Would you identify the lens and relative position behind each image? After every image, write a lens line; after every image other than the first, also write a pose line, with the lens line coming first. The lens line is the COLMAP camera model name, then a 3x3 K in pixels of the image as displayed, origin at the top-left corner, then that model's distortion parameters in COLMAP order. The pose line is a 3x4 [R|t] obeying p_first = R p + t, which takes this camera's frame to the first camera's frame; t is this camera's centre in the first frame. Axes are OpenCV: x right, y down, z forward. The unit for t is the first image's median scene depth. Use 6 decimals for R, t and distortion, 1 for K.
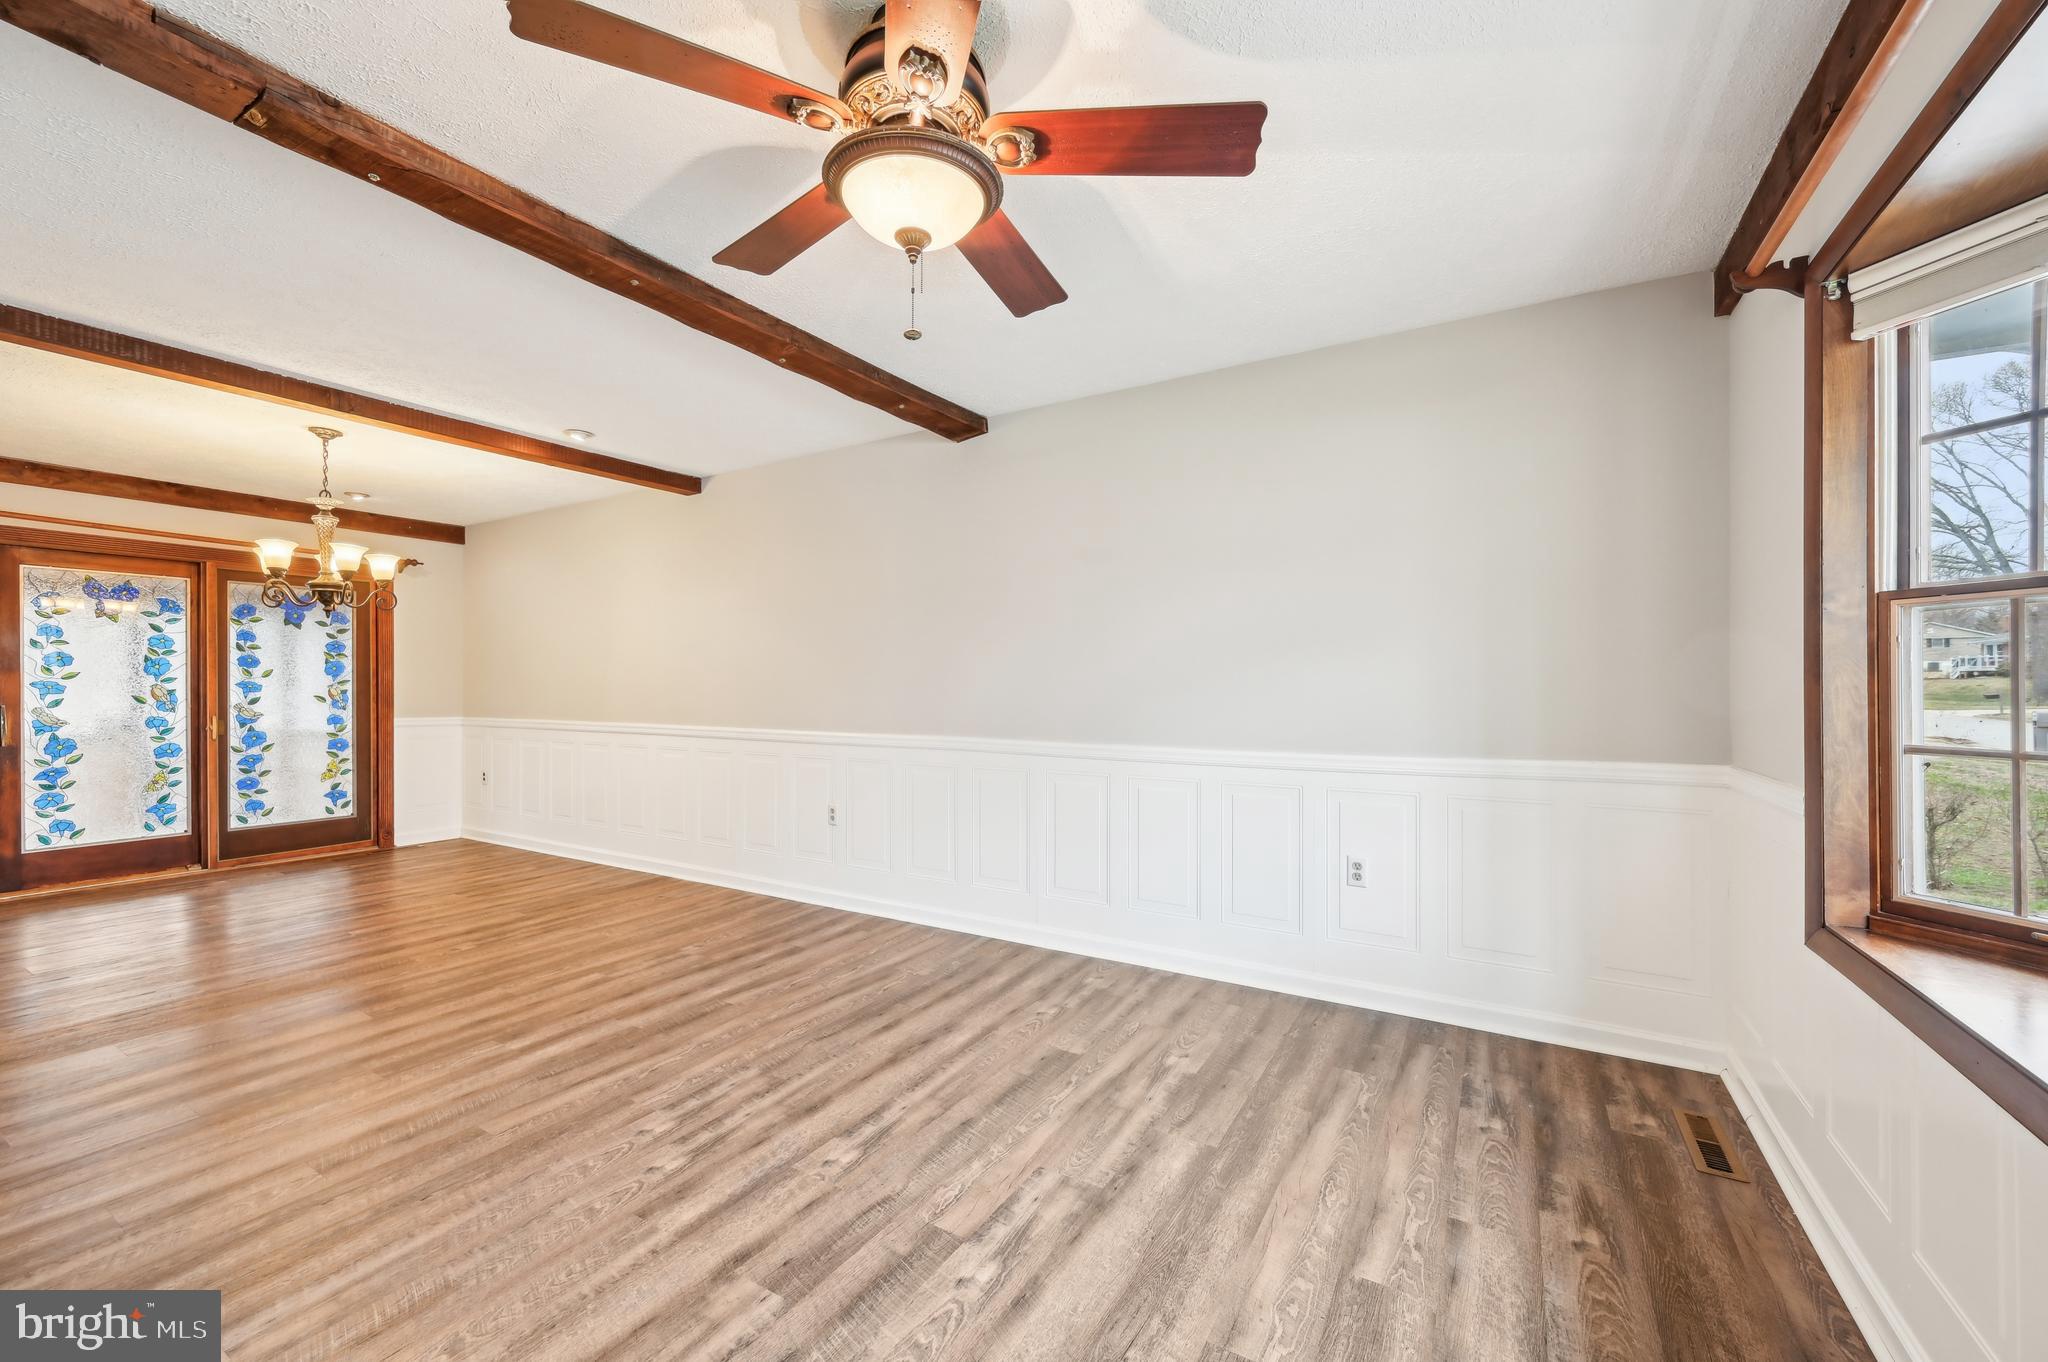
lens RADIAL K [[808.4, 0, 1038.0], [0, 808.4, 683.0], [0, 0, 1]] dist [-0.003085, 0.000344]
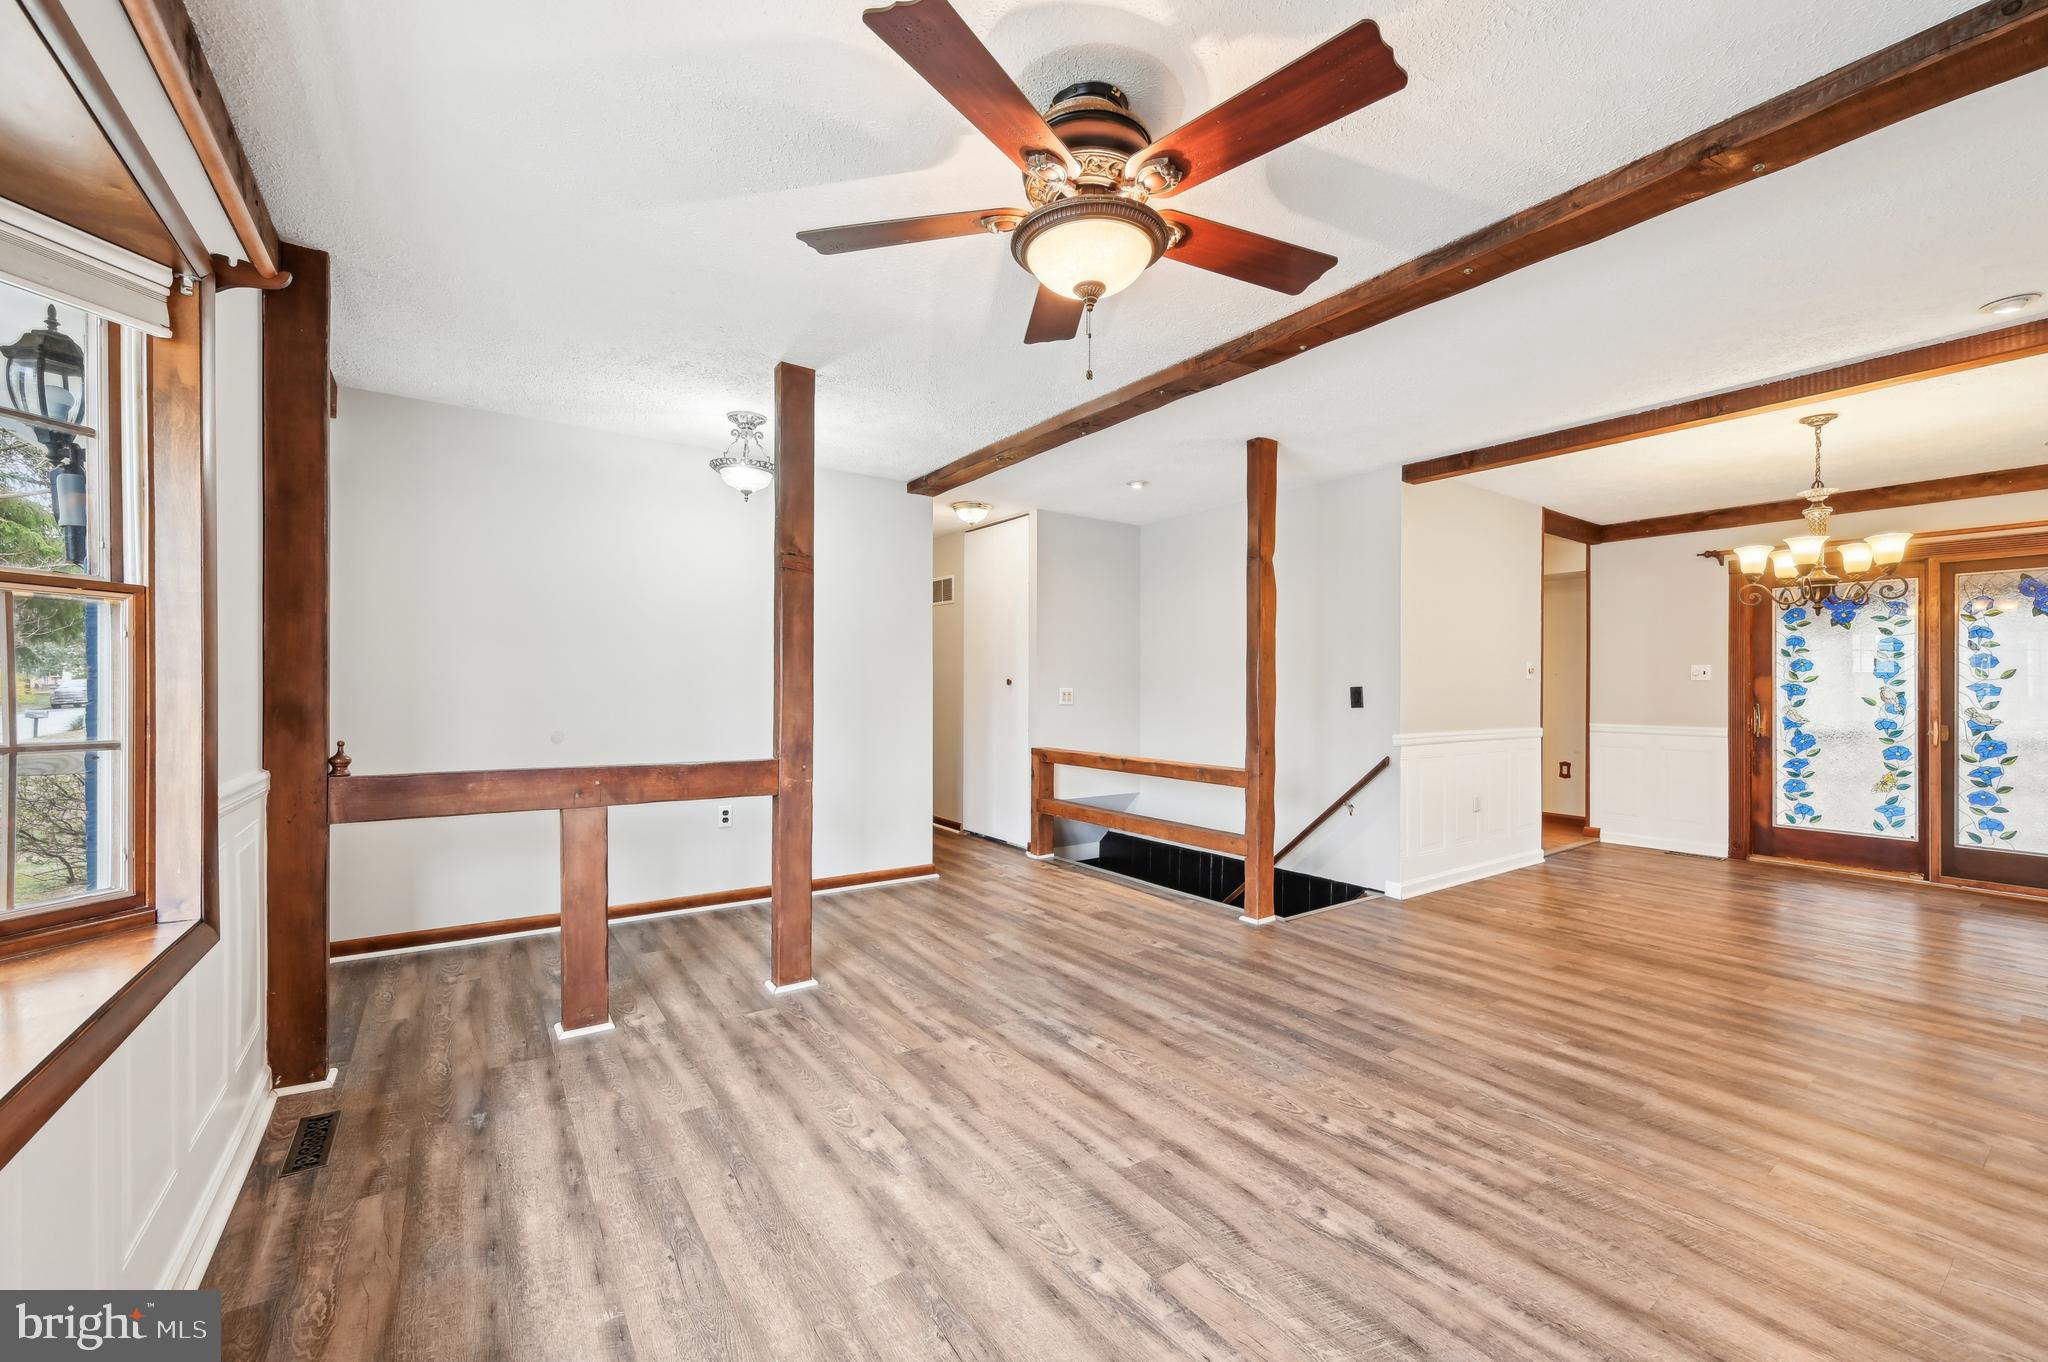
lens RADIAL K [[808.4, 0, 1023.4], [0, 808.4, 689.0], [0, 0, 1]] dist [-0.003085, 0.000344]
pose [[-0.417517, 0.001516, -0.908668, 0.403057], [0.001169, 0.999999, 0.001131, 0.002622], [0.908668, -0.000591, -0.417518, 0.614087]]
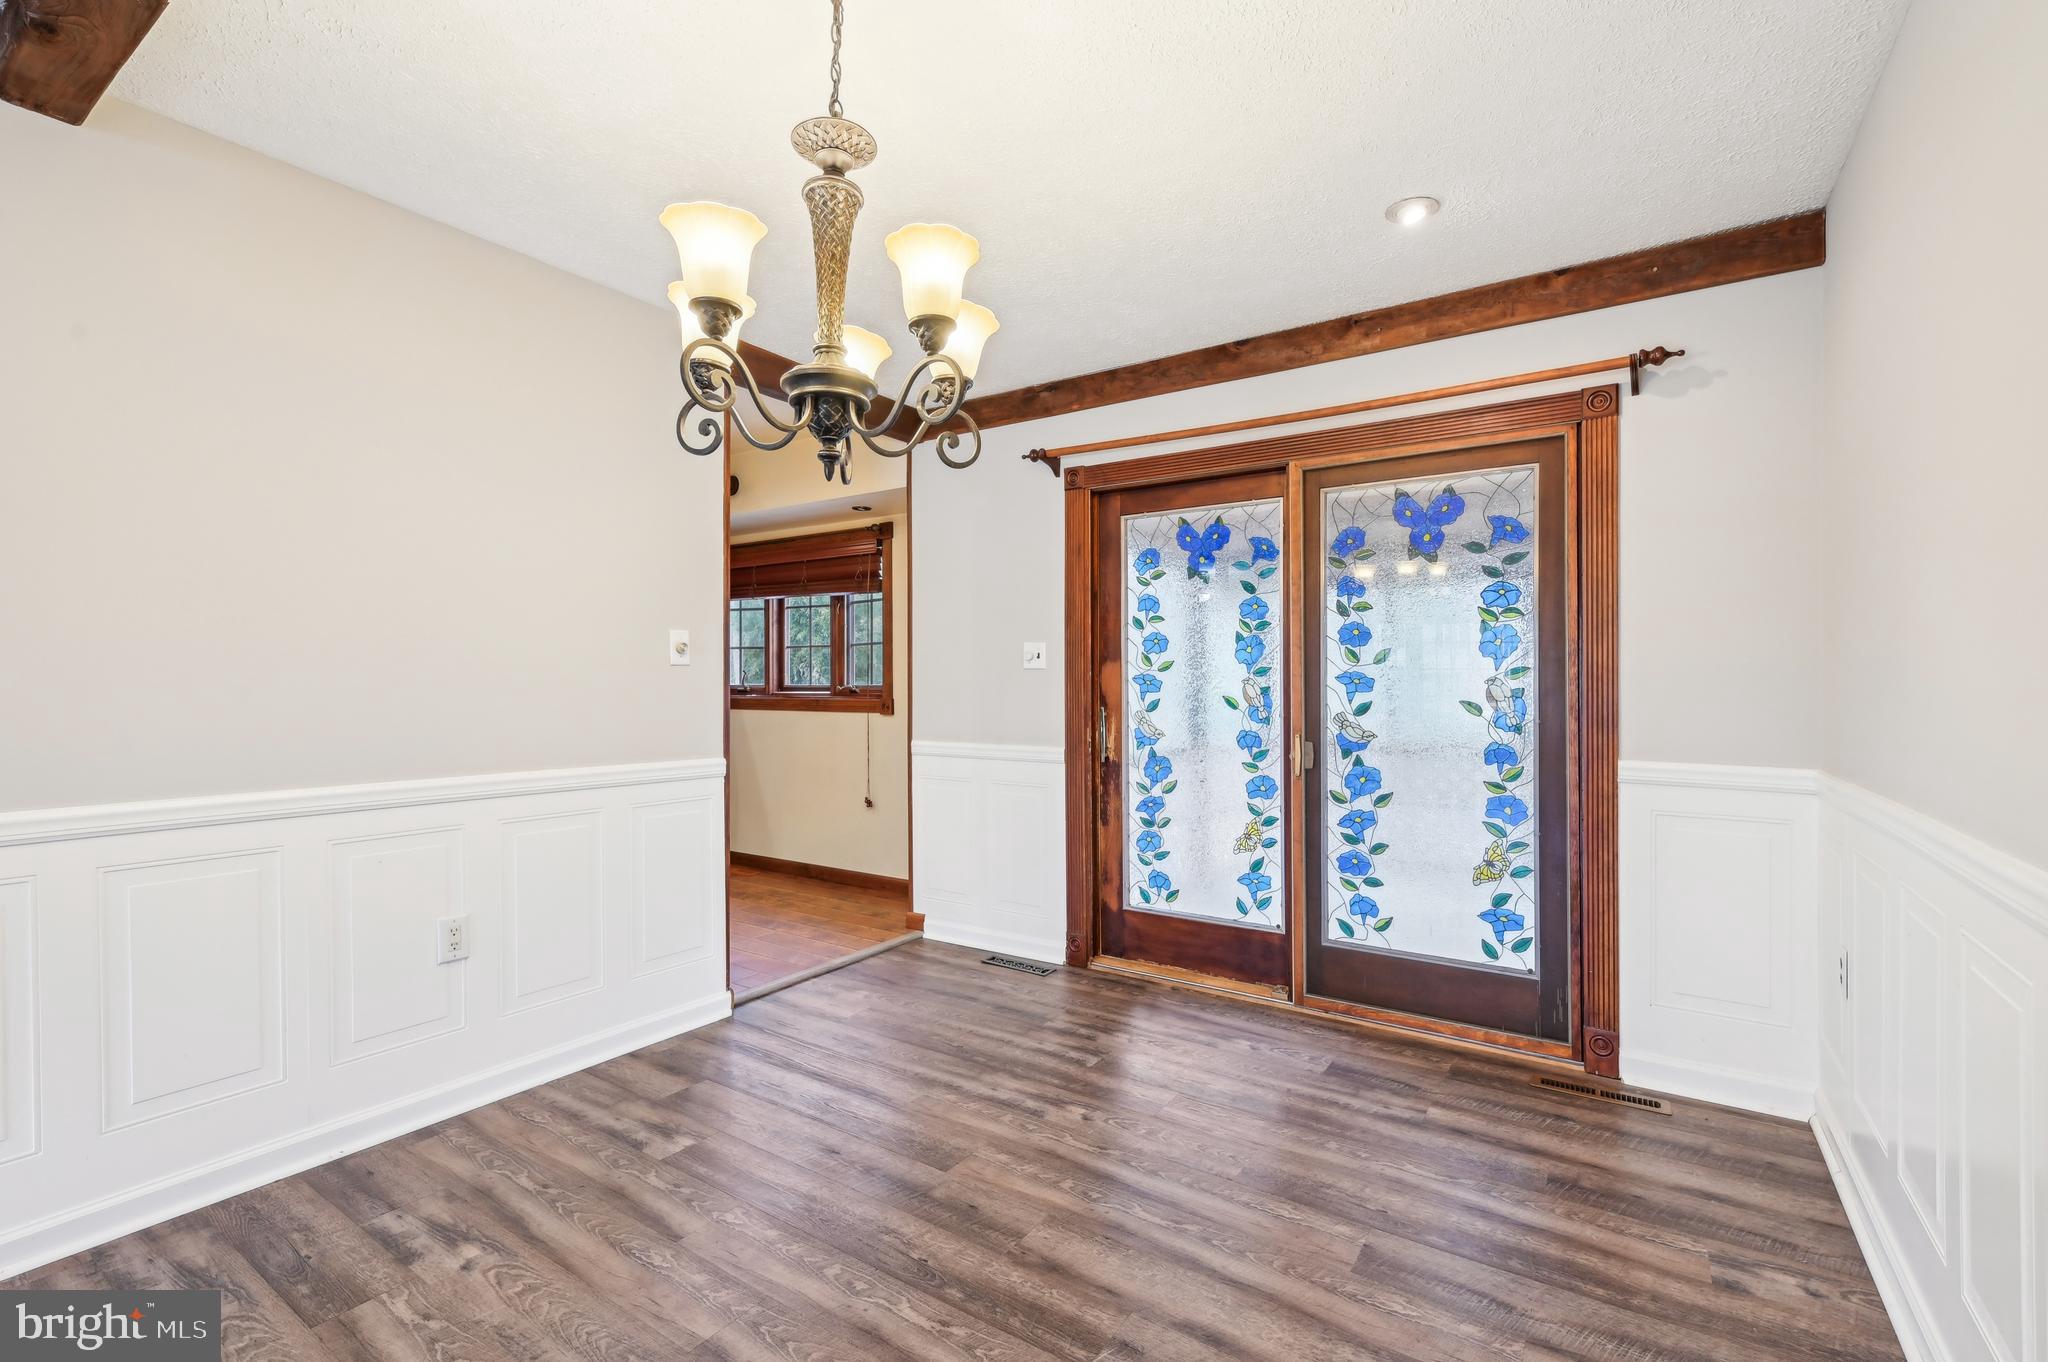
lens RADIAL K [[899.7, 0, 1018.4], [0, 899.7, 685.2], [0, 0, 1]] dist [0.000892, 0.000784]
pose [[-0.073300, 0.000797, -0.997310, -0.554274], [0.004246, 0.999991, 0.000487, 0.008347], [0.997301, -0.004199, -0.073302, 1.233652]]
